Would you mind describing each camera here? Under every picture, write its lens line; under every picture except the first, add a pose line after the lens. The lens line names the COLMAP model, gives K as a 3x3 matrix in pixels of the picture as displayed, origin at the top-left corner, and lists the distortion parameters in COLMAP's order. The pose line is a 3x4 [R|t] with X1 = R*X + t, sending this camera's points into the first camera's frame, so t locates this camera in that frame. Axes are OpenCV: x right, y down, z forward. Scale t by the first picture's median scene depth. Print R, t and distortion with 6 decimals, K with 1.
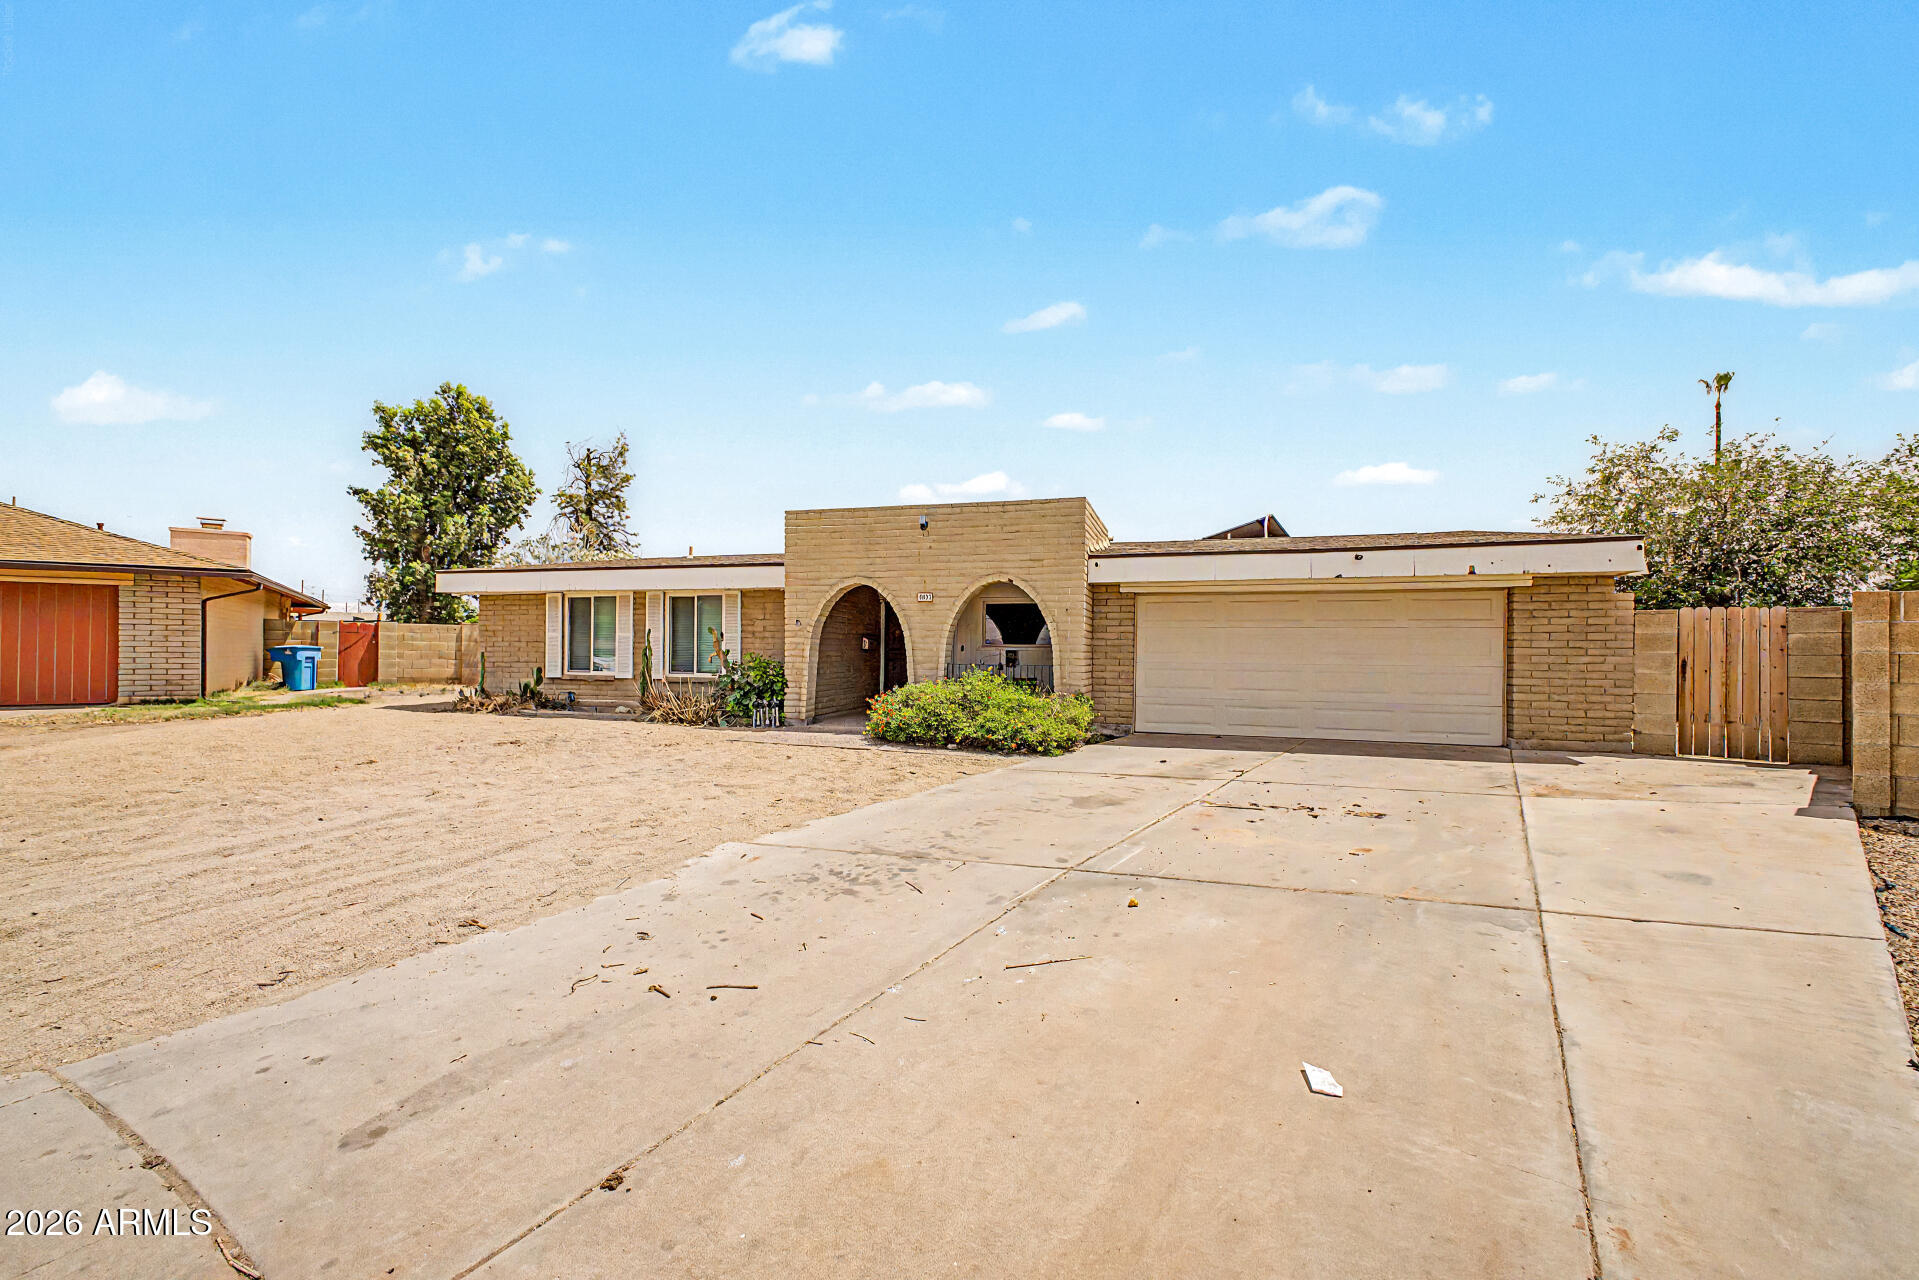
lens RADIAL K [[768.8, 0, 978.7], [0, 768.8, 636.9], [0, 0, 1]] dist [0.016651, -0.000429]
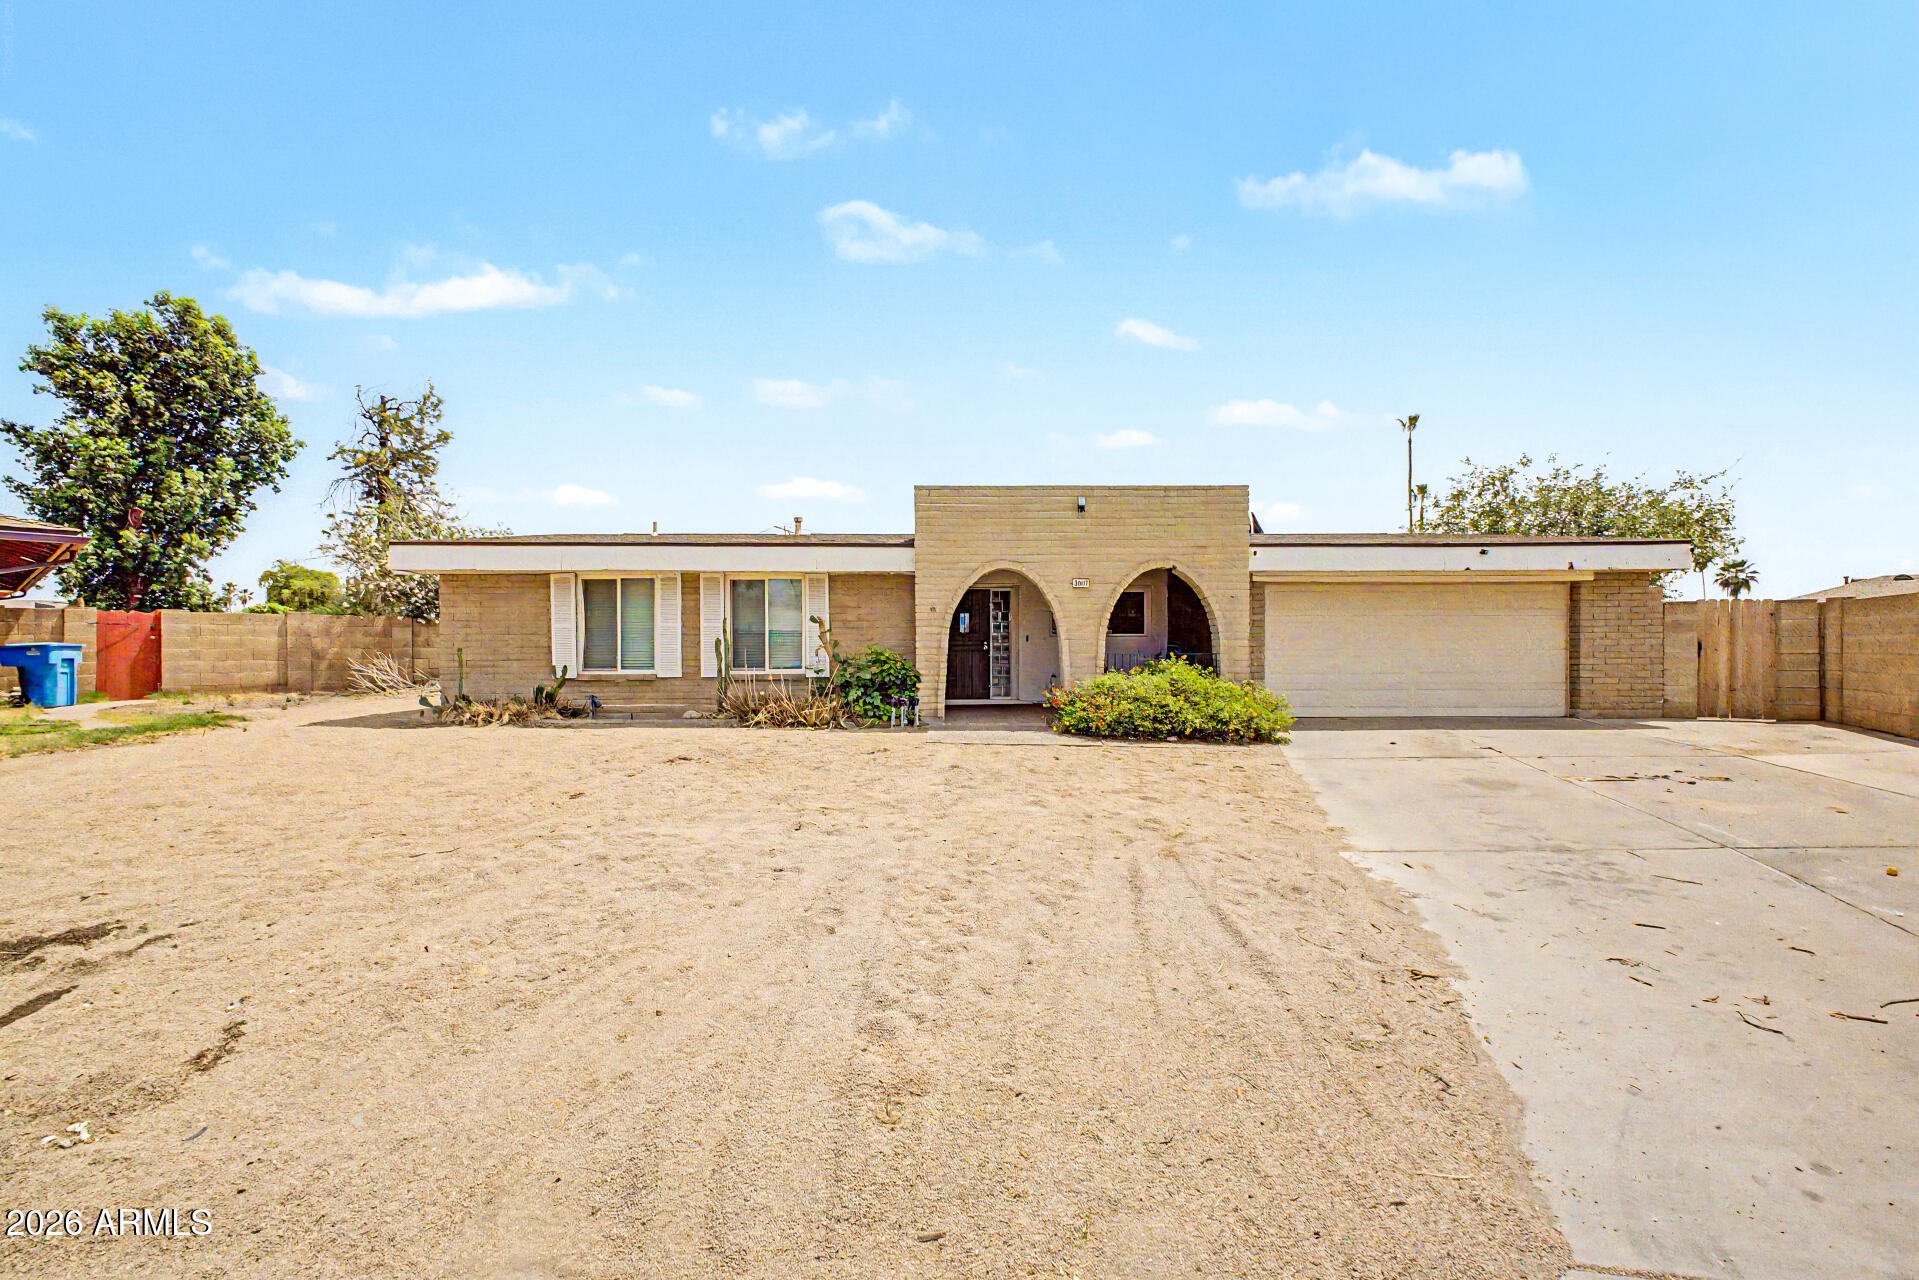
lens RADIAL K [[765.4, 0, 924.6], [0, 765.4, 637.3], [0, 0, 1]] dist [0.017936, -0.004208]
pose [[0.954073, -0.008008, 0.299468, -0.344606], [0.004586, 0.999916, 0.012129, 0.001380], [-0.299540, -0.010199, 0.954029, 0.097321]]
